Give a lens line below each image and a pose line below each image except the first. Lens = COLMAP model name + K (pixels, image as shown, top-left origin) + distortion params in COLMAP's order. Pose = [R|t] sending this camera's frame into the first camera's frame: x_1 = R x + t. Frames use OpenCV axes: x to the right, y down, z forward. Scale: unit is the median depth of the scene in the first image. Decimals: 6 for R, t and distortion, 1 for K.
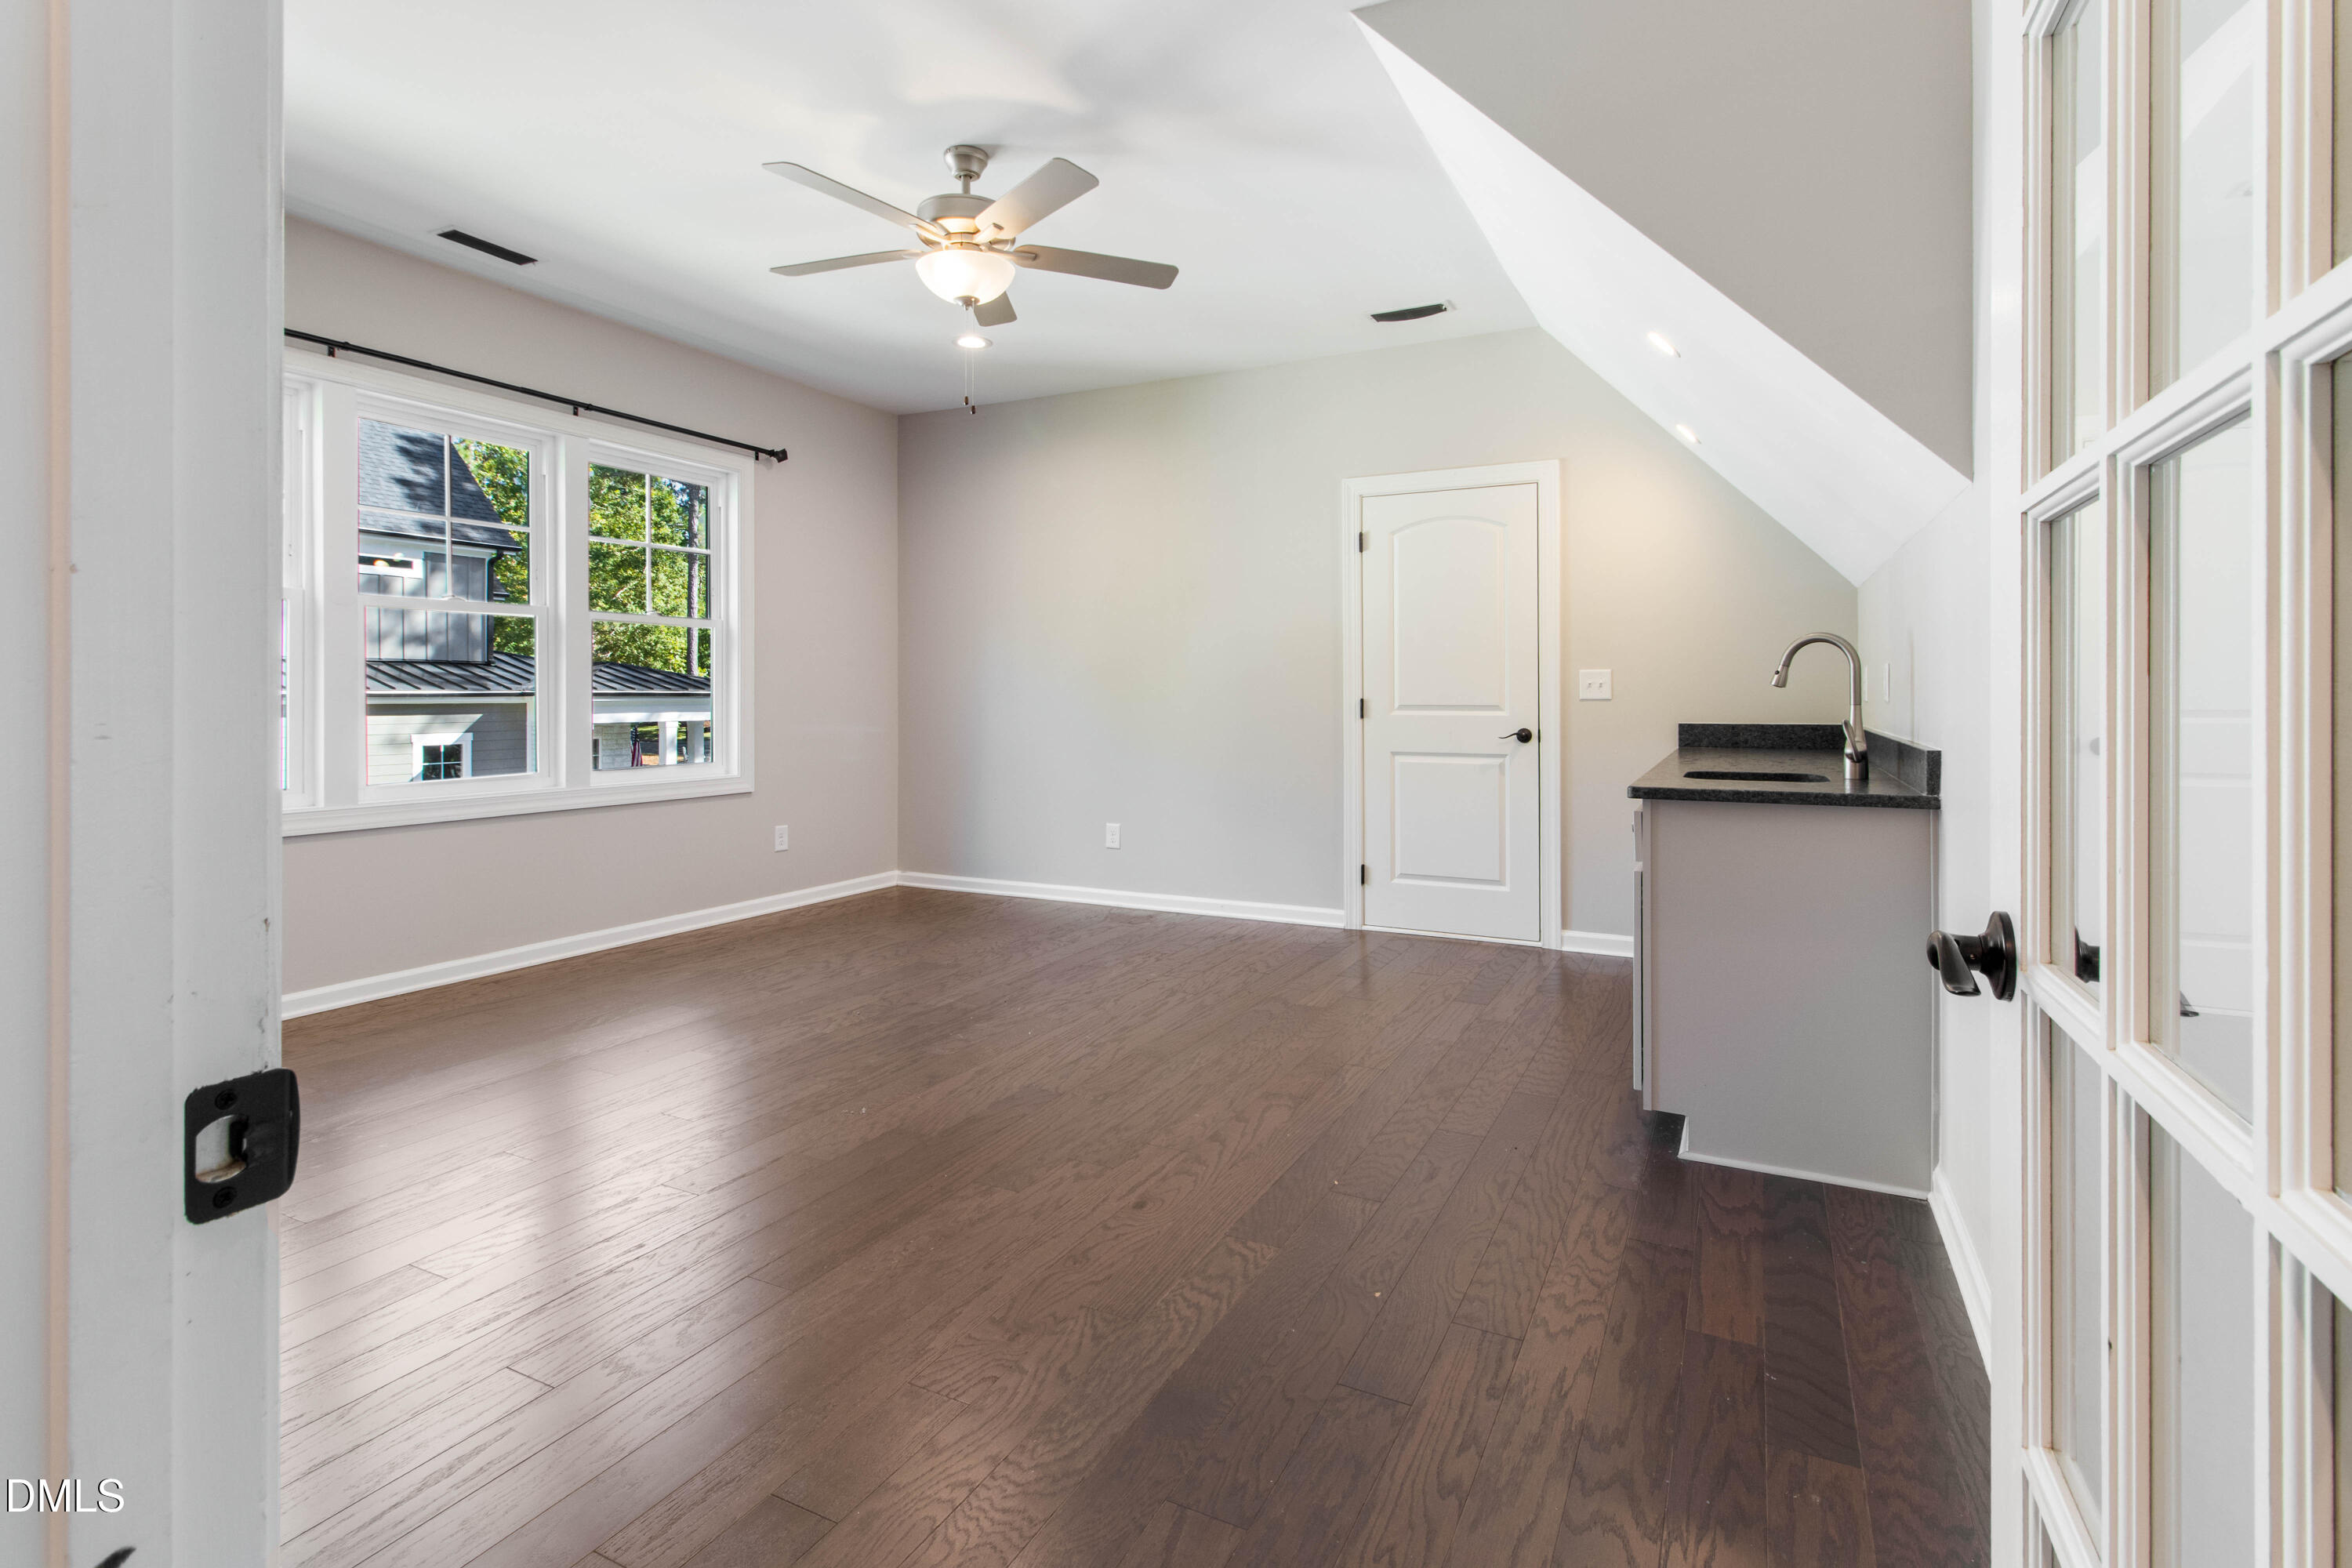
lens RADIAL K [[1117.7, 0, 1194.9], [0, 1117.7, 707.0], [0, 0, 1]] dist [0.001233, 0.000310]
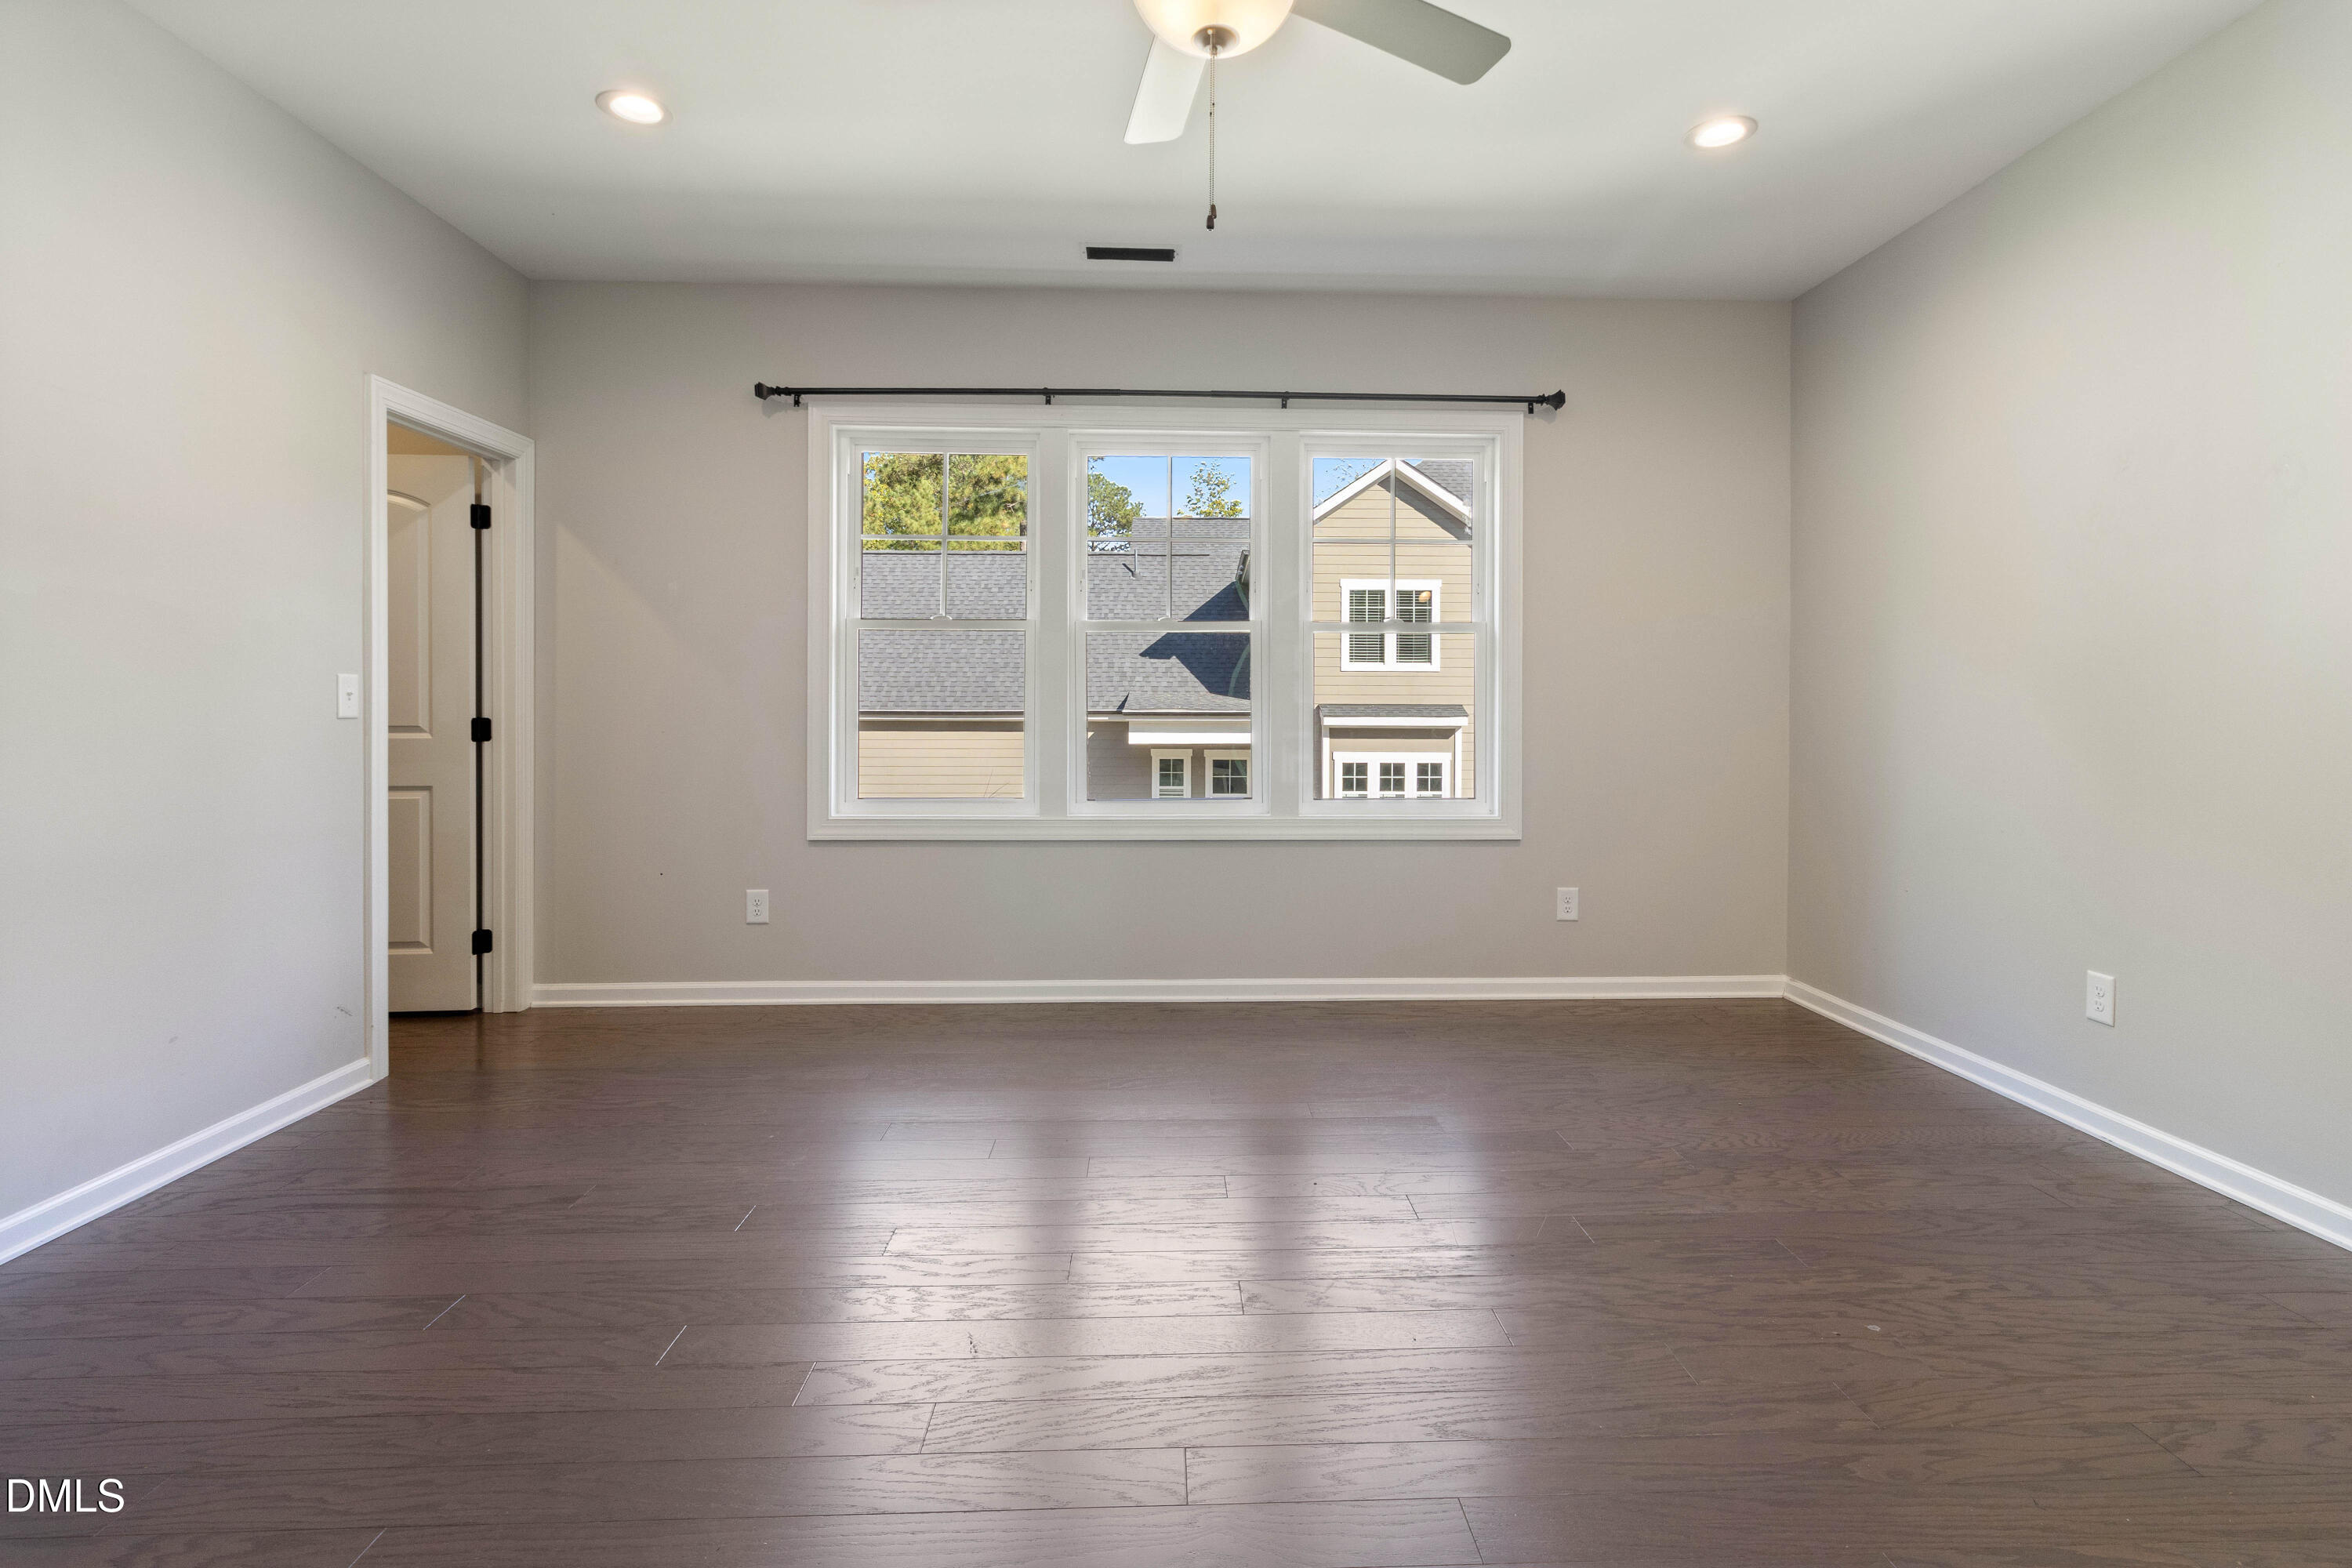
lens RADIAL K [[1140.6, 0, 1172.8], [0, 1140.6, 732.6], [0, 0, 1]] dist [0.003196, 0.000379]
pose [[0.475865, 0.017945, -0.879335, 0.191445], [-0.013826, 0.999821, 0.012921, -0.006146], [0.879410, 0.006009, 0.476028, 0.406618]]
